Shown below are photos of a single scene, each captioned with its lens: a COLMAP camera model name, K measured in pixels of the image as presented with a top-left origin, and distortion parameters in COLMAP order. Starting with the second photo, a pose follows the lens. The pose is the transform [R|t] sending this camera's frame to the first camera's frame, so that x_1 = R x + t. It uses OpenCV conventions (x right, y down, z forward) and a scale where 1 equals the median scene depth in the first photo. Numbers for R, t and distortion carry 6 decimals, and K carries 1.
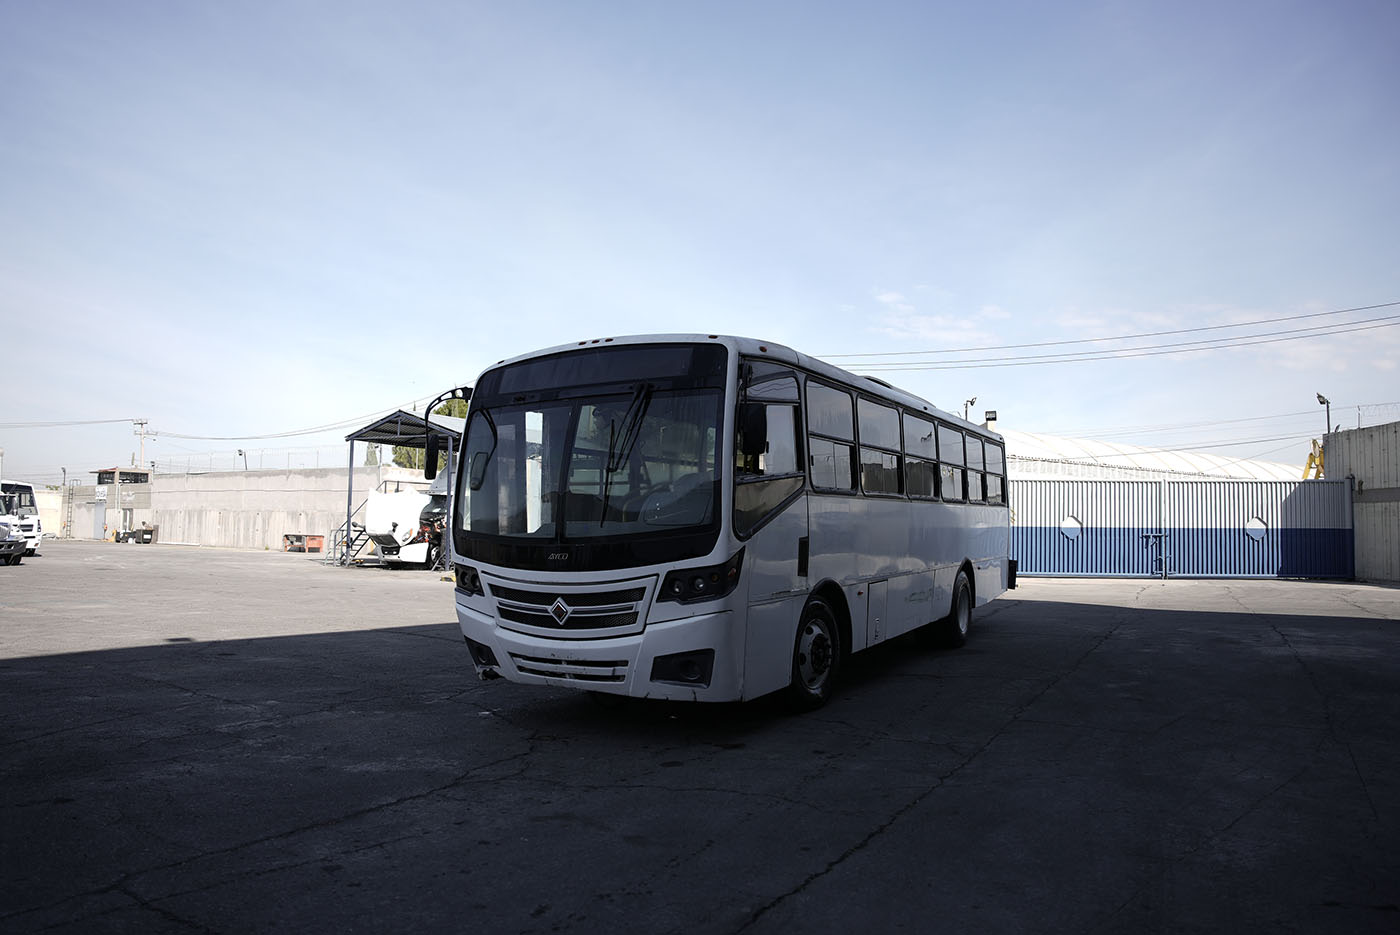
lens RADIAL K [[958.5, 0, 700.4], [0, 958.5, 474.2], [0, 0, 1]] dist [-0.090378, 0.005468]
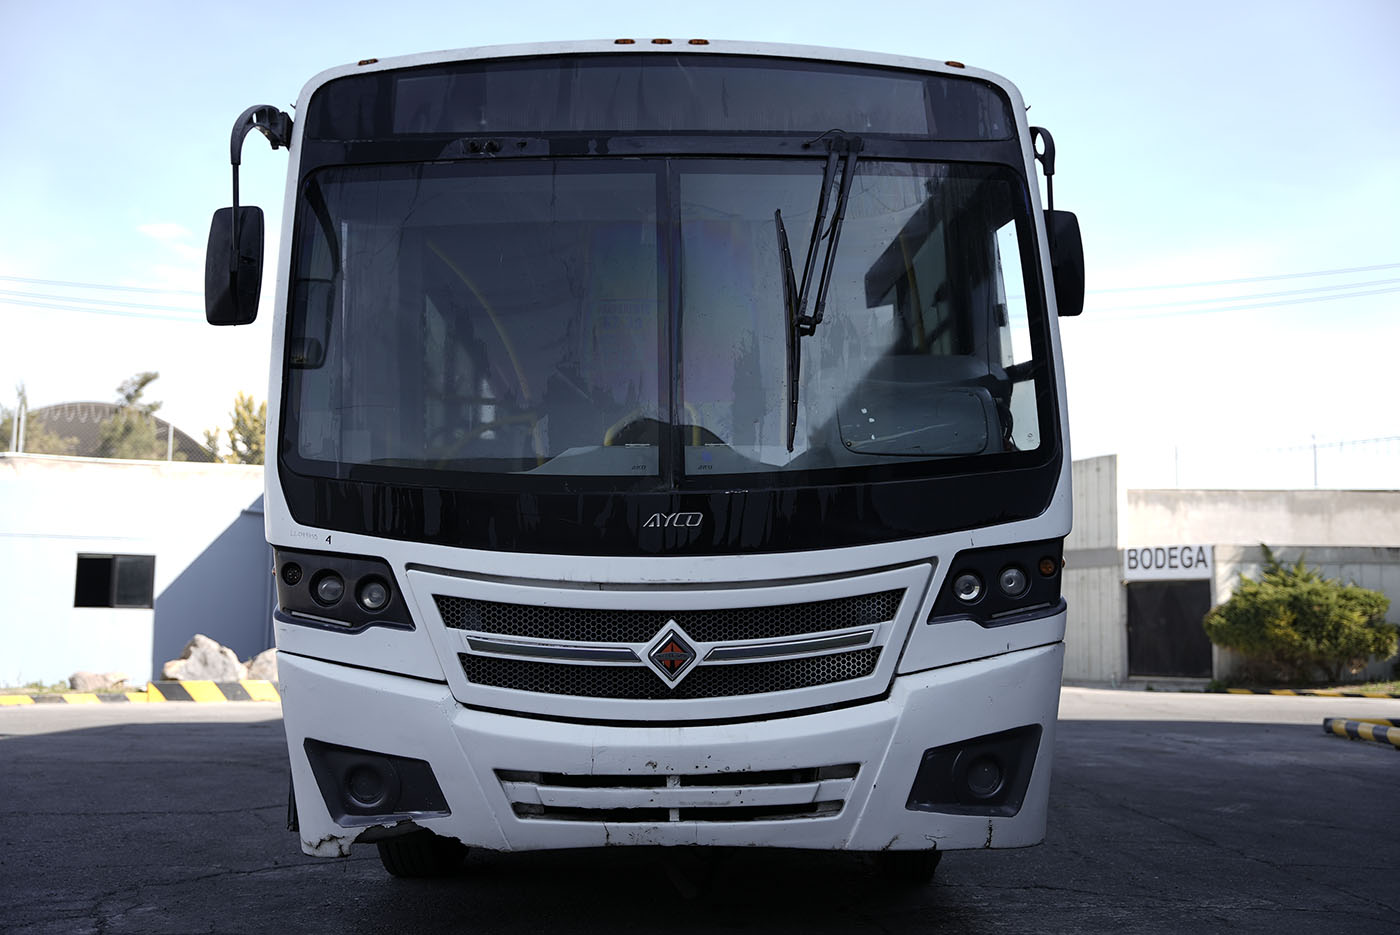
lens RADIAL K [[1600.5, 0, 705.8], [0, 1600.5, 457.4], [0, 0, 1]] dist [0.005974, 0.000000]
pose [[0.858978, 0.053085, 0.509253, -0.484654], [-0.026396, 0.997879, -0.059497, 0.099203], [-0.511331, 0.037664, 0.858558, 0.399258]]
